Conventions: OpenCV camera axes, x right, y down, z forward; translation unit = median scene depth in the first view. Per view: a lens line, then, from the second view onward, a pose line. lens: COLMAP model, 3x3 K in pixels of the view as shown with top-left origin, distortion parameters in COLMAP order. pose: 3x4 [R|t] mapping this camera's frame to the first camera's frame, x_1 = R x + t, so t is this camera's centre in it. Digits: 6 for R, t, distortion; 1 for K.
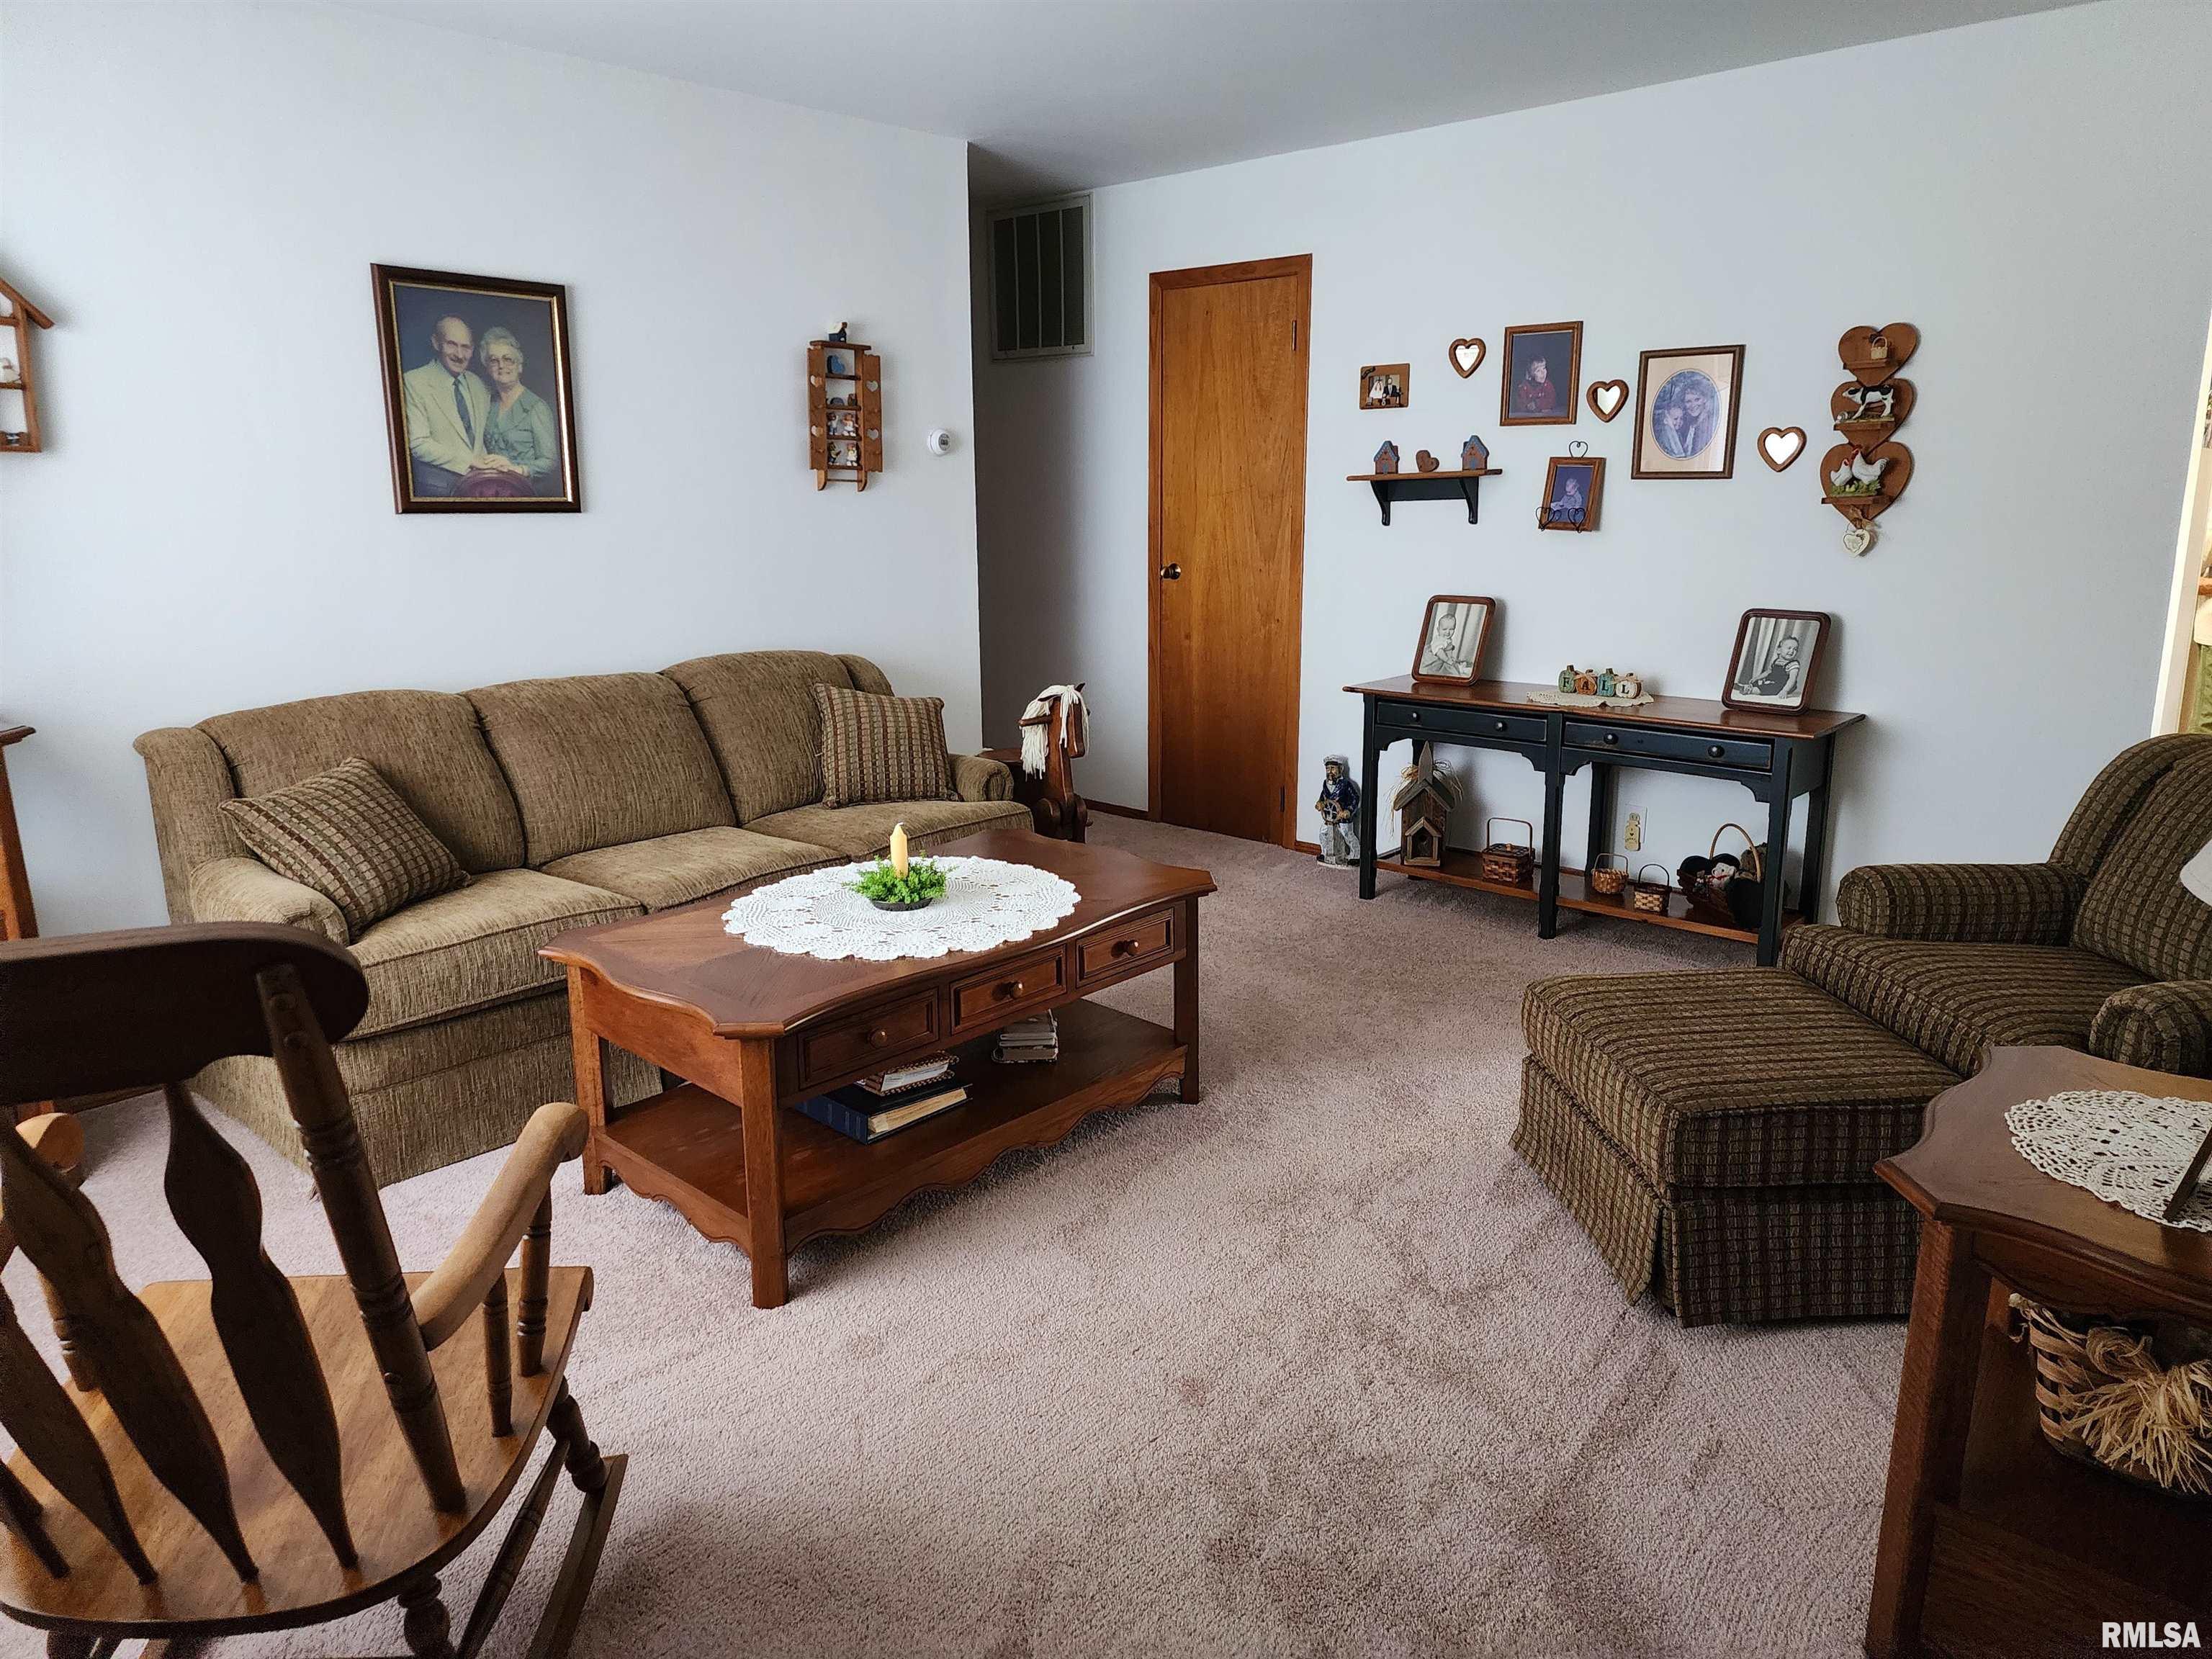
lens RADIAL K [[1469.1, 0, 1106.0], [0, 1469.1, 829.5], [0, 0, 1]] dist [0.075569, -0.062464]
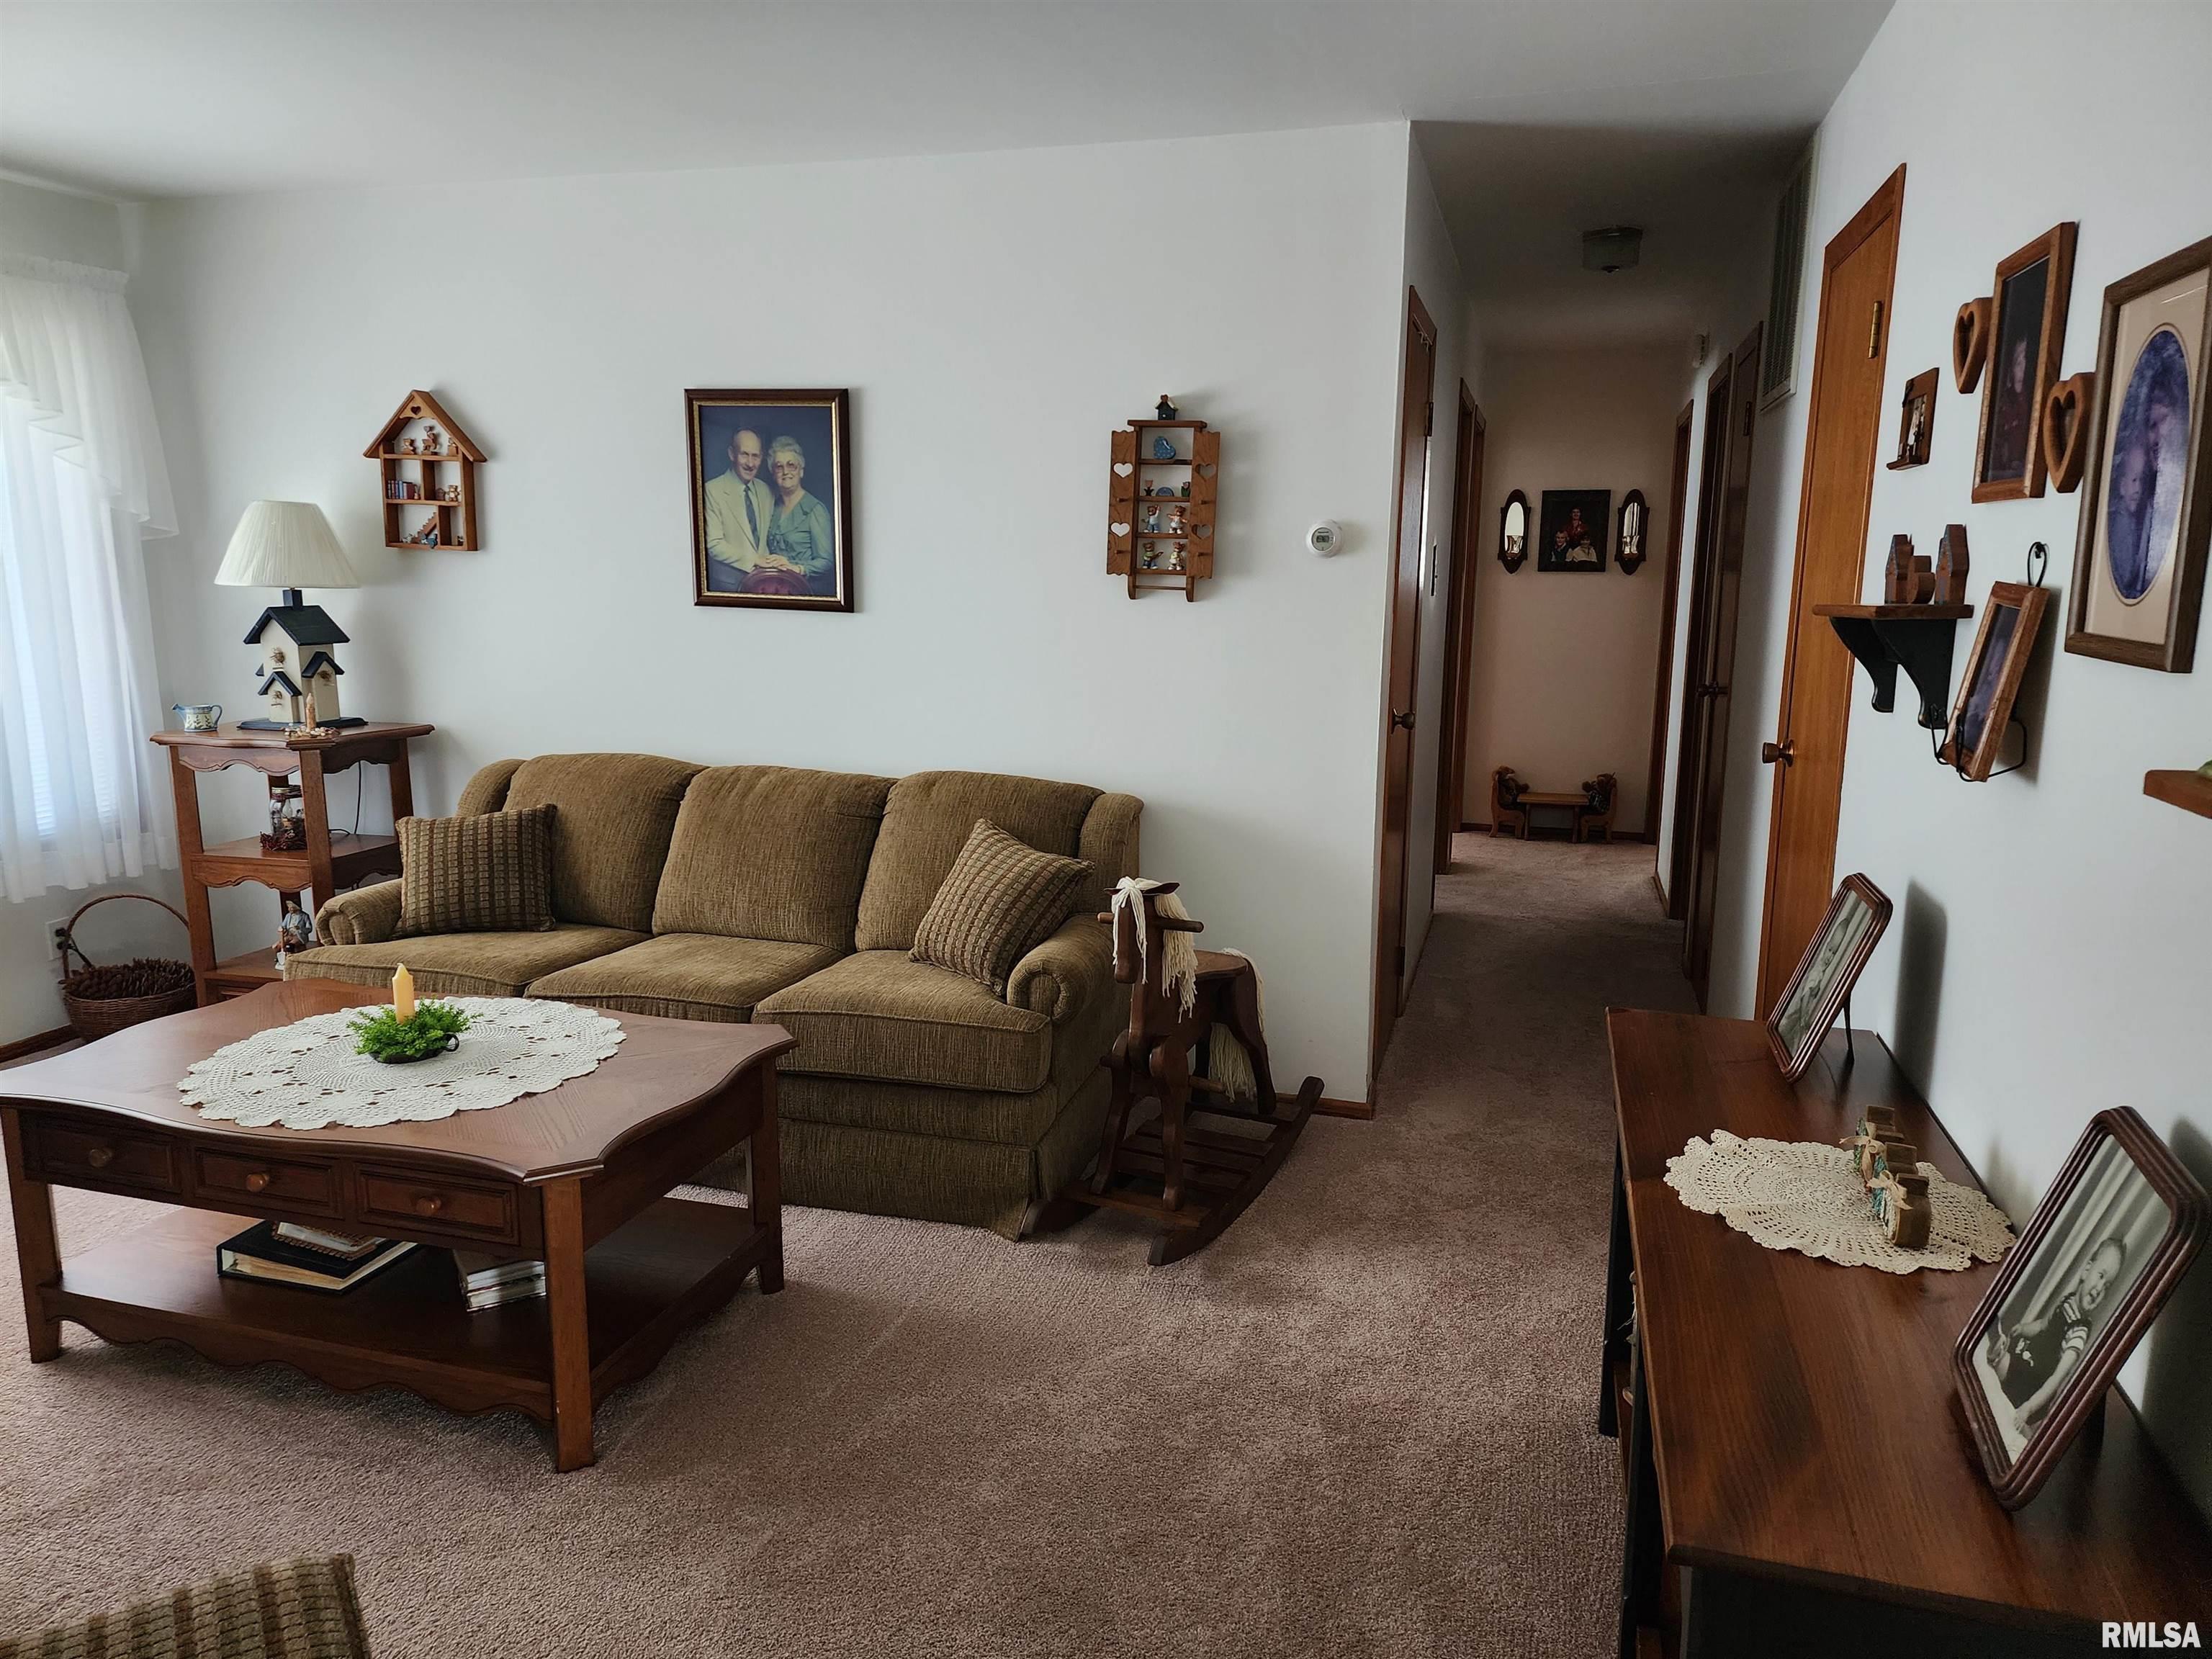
lens RADIAL K [[1469.1, 0, 1106.0], [0, 1469.1, 829.5], [0, 0, 1]] dist [0.075569, -0.062464]
pose [[0.430039, 0.174525, -0.885781, 0.648862], [-0.228495, 0.970233, 0.080232, -0.198009], [0.873417, 0.167894, 0.457116, 0.749808]]
